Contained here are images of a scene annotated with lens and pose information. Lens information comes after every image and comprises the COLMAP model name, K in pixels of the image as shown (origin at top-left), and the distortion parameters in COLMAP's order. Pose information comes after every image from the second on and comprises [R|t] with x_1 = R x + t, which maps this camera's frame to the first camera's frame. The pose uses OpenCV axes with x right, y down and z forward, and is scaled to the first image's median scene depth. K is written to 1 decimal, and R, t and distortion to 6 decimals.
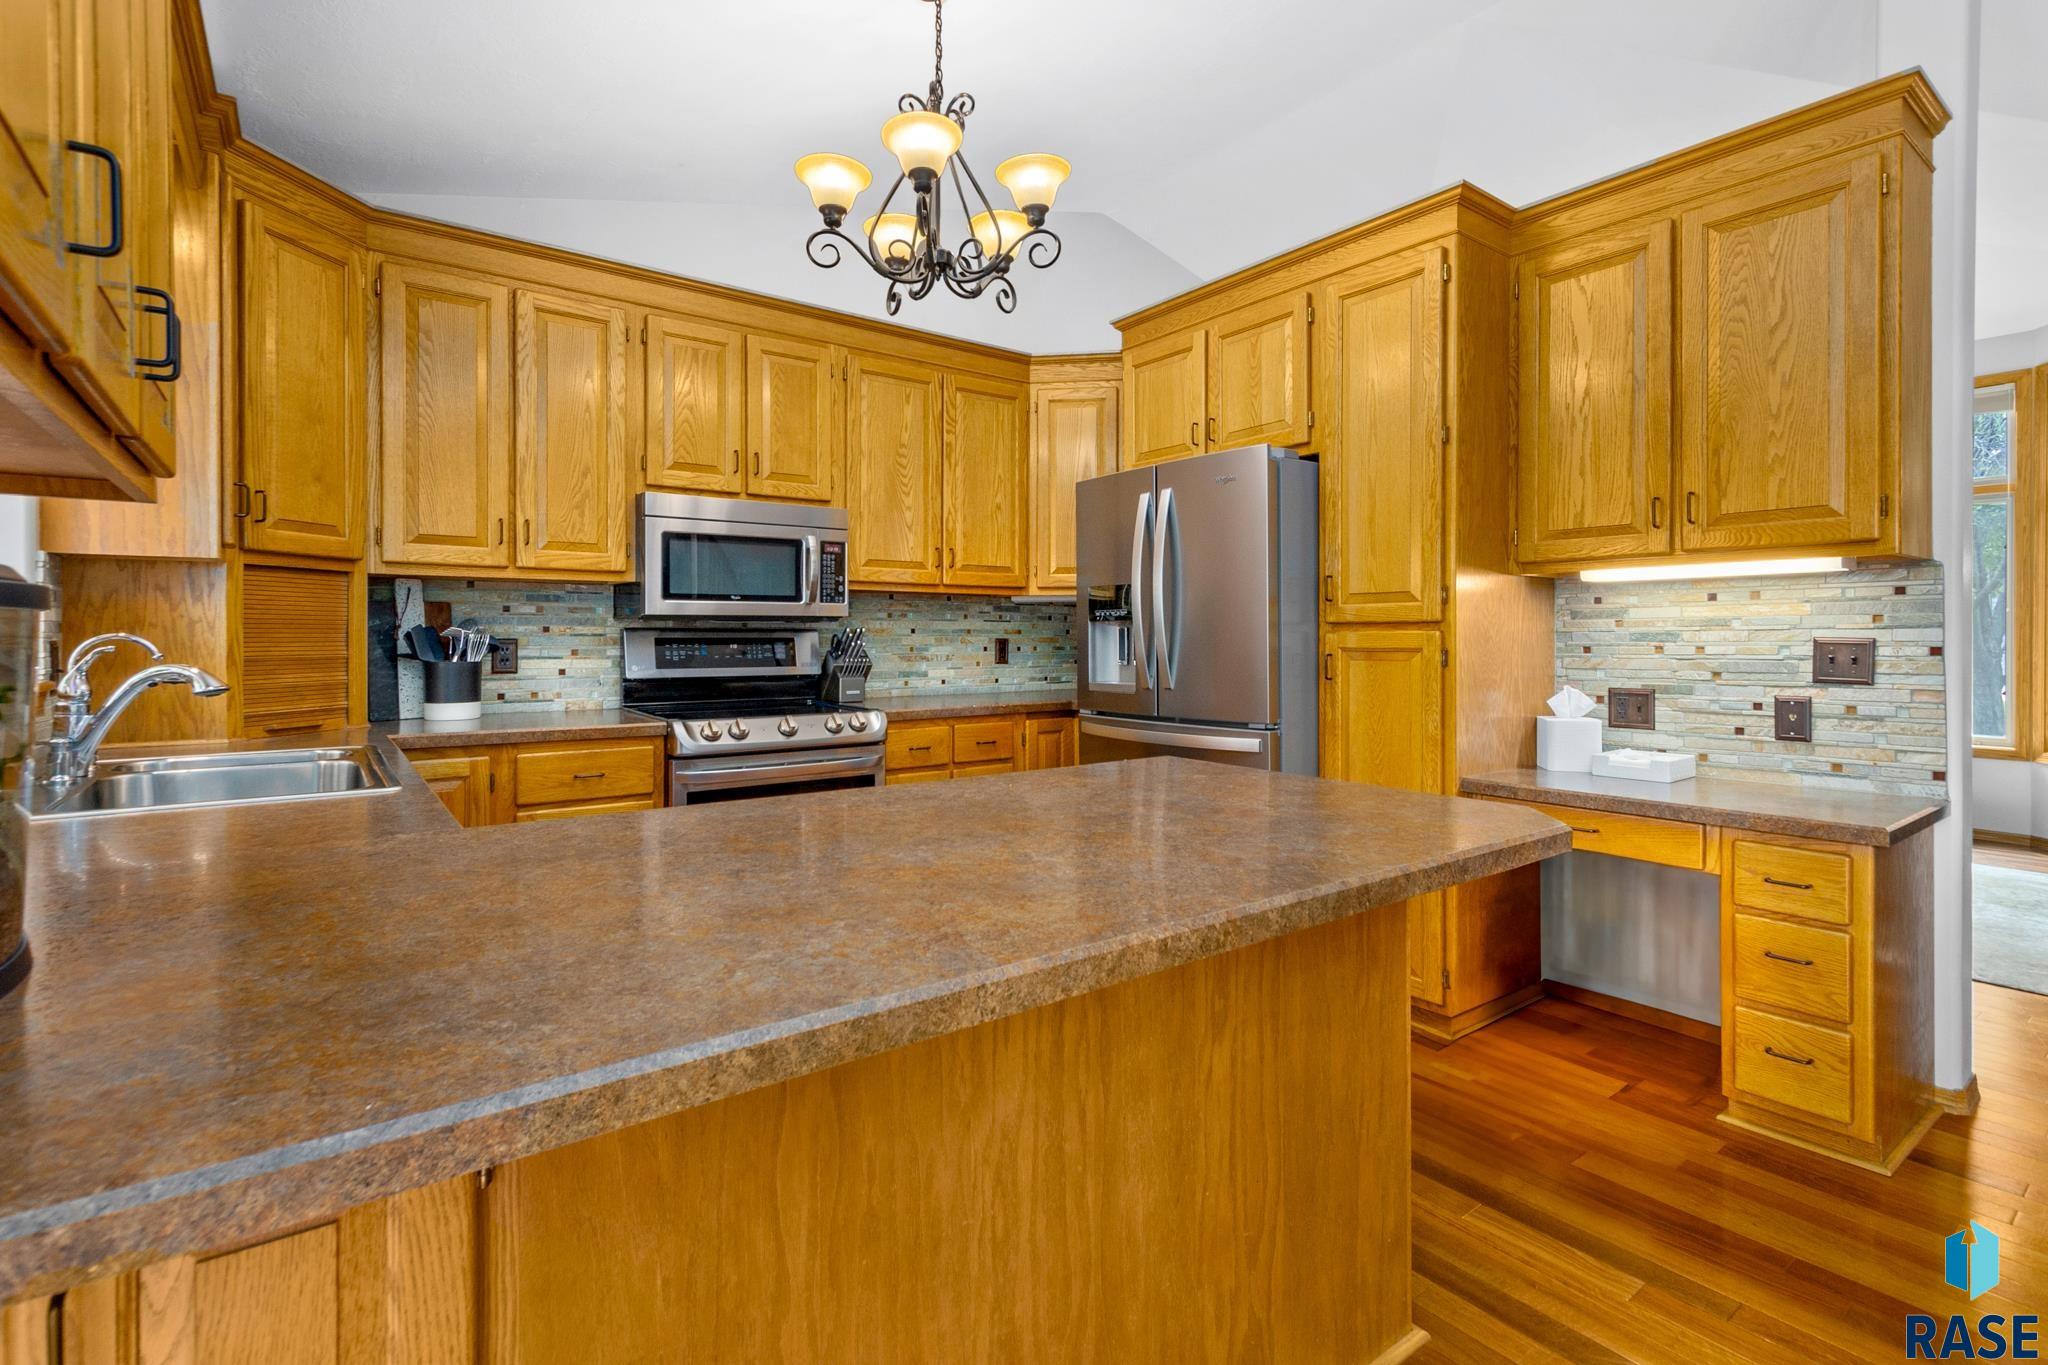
lens RADIAL K [[955.3, 0, 1022.3], [0, 955.3, 637.7], [0, 0, 1]] dist [0.001958, -0.000765]
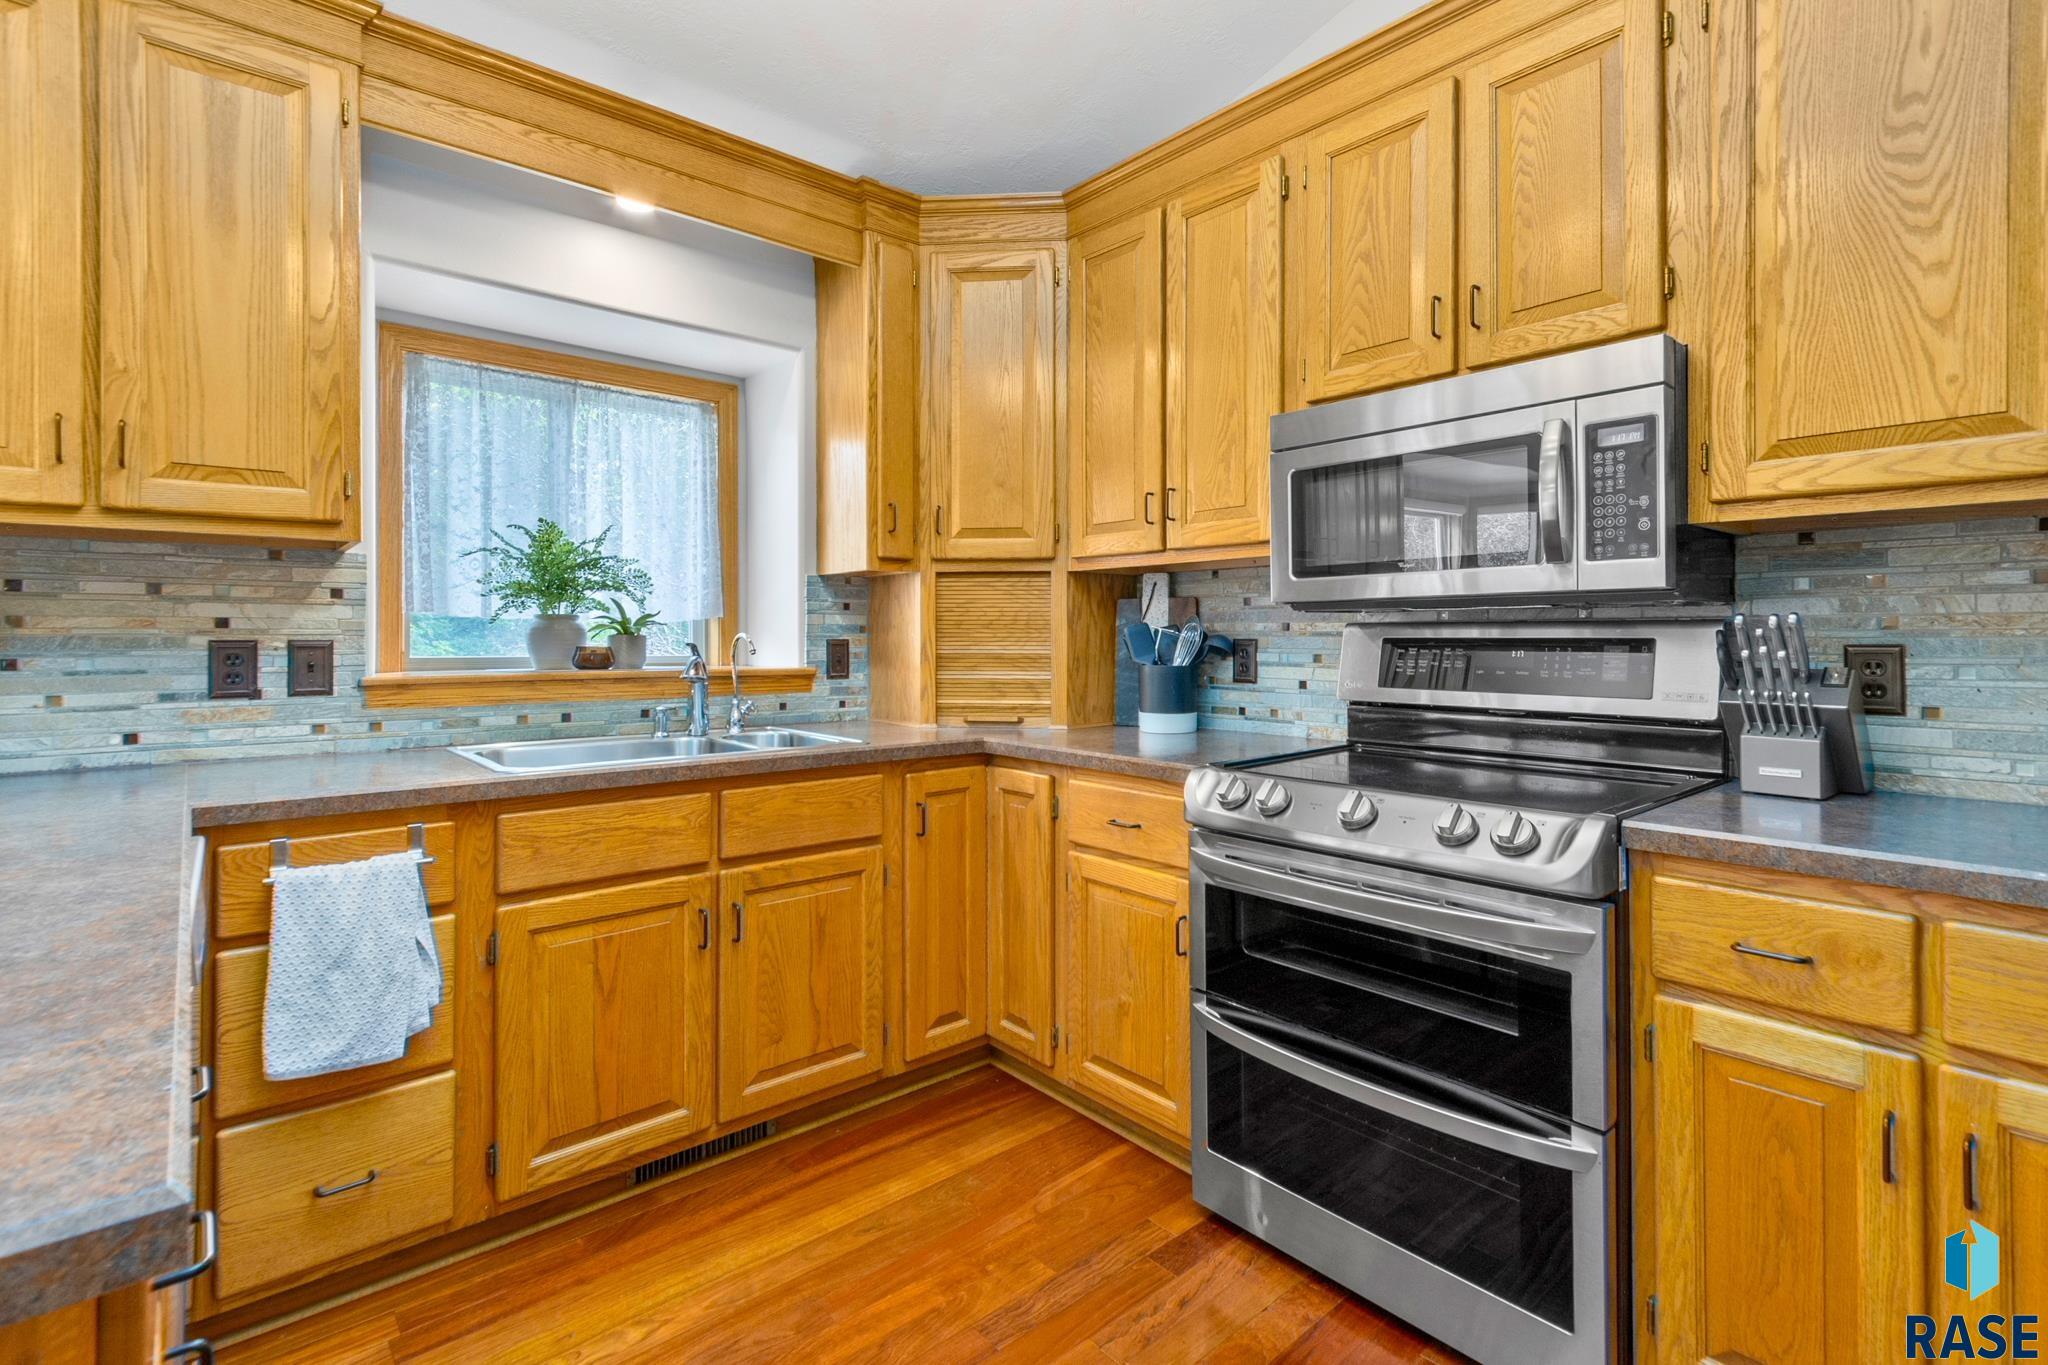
lens RADIAL K [[961.1, 0, 1023.7], [0, 961.1, 636.9], [0, 0, 1]] dist [0.002716, -0.002305]
pose [[0.063111, -0.001959, -0.998005, 0.246923], [-0.003527, 0.999991, -0.002186, 0.001627], [0.998000, 0.003658, 0.063103, 0.757363]]
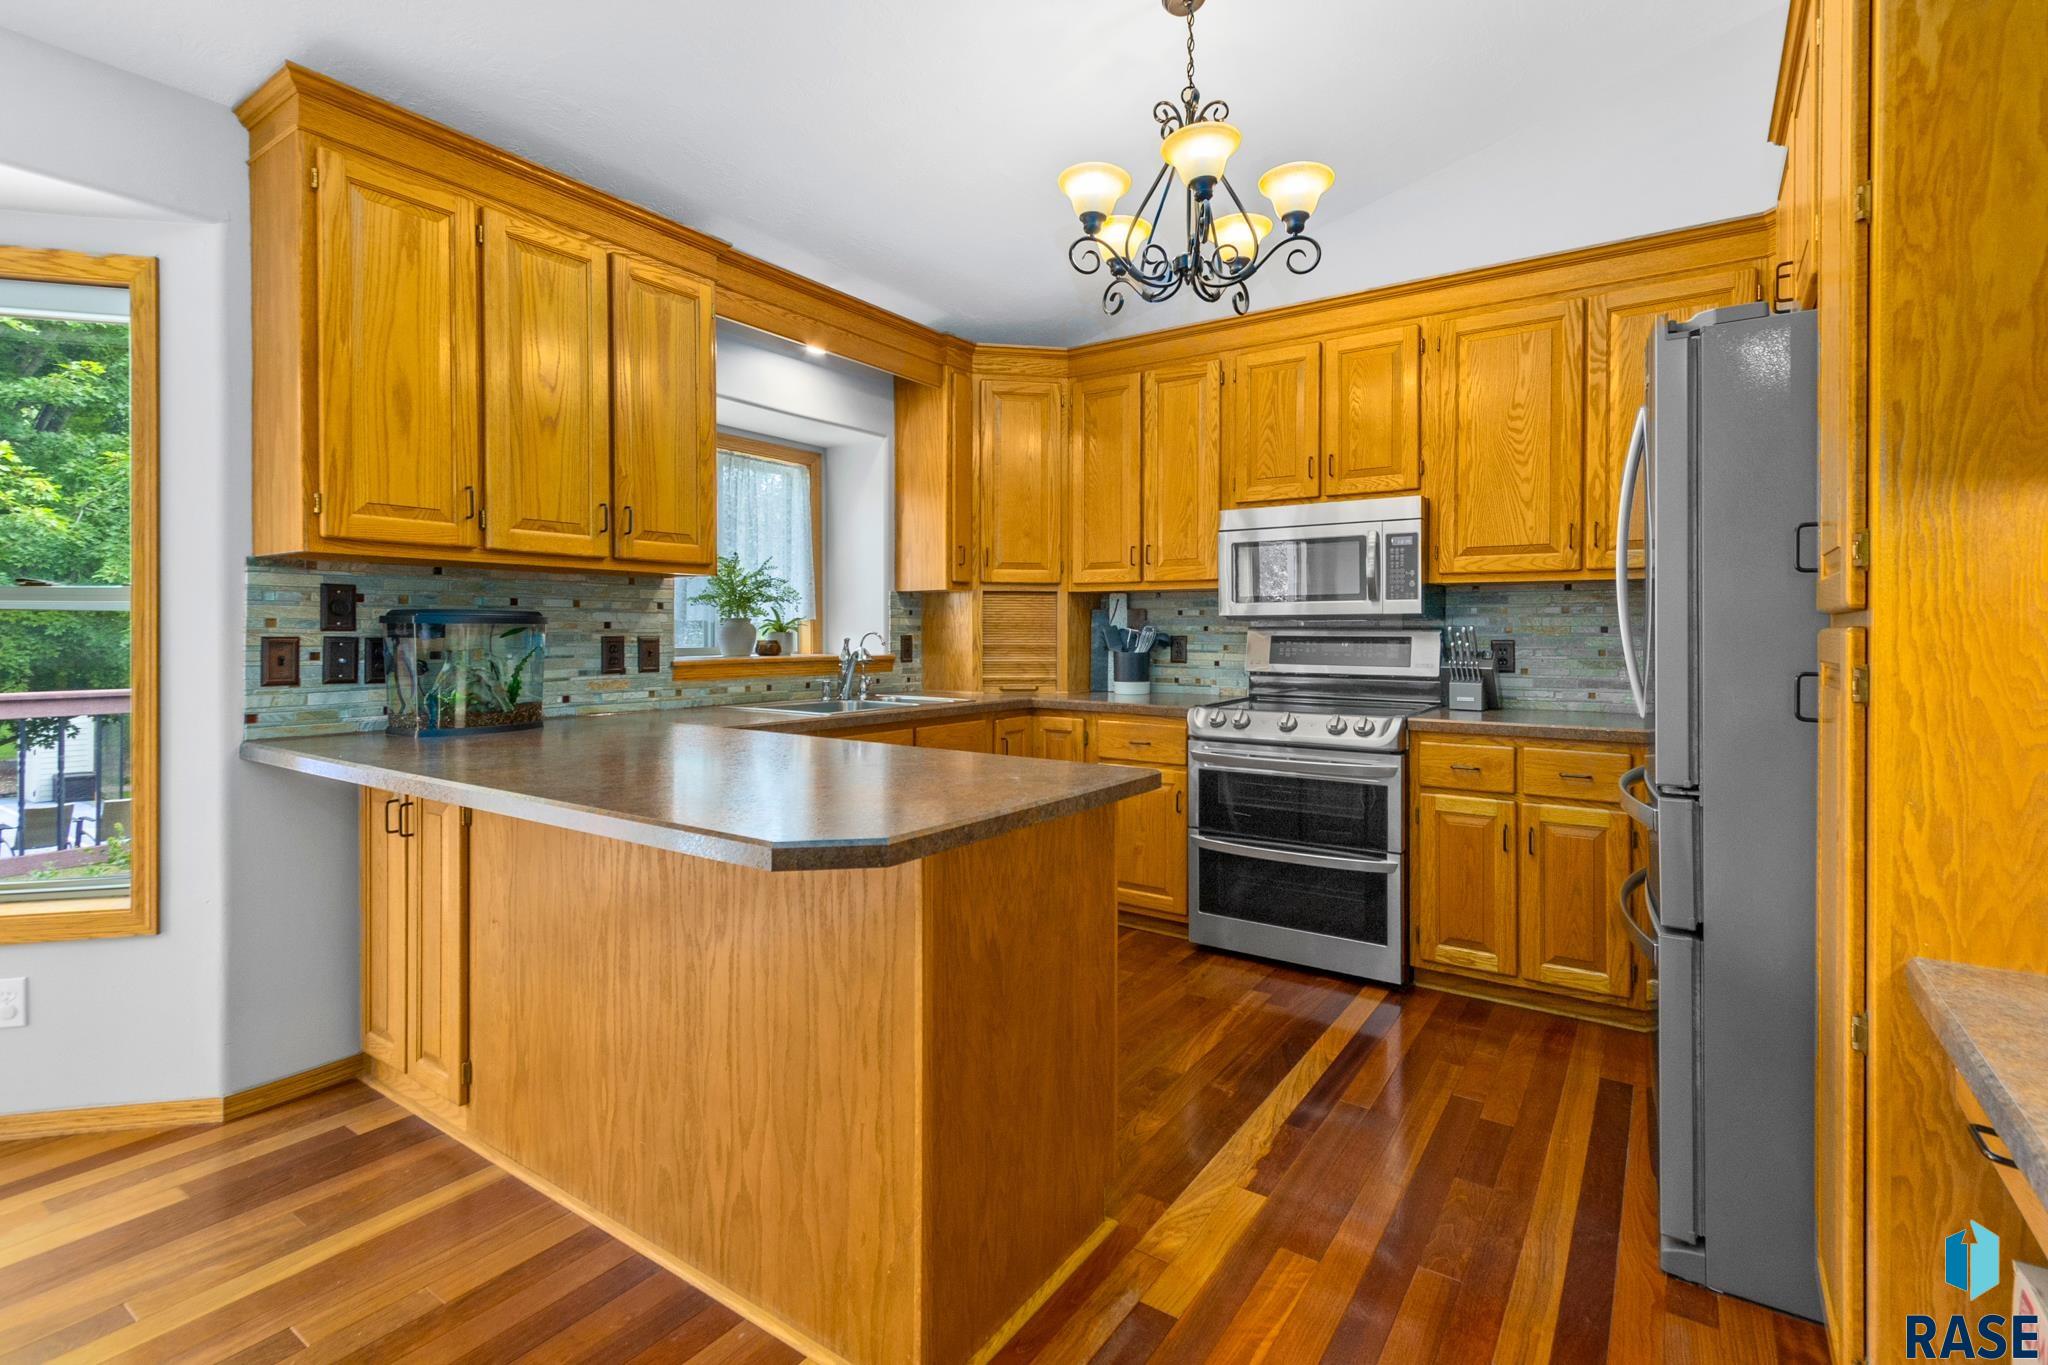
lens RADIAL K [[955.3, 0, 1022.3], [0, 955.3, 637.7], [0, 0, 1]] dist [0.001958, -0.000765]
pose [[0.309343, 0.006907, -0.950925, 0.621273], [-0.006133, 0.999967, 0.005269, -0.001984], [0.950931, 0.004202, 0.309376, 0.392624]]
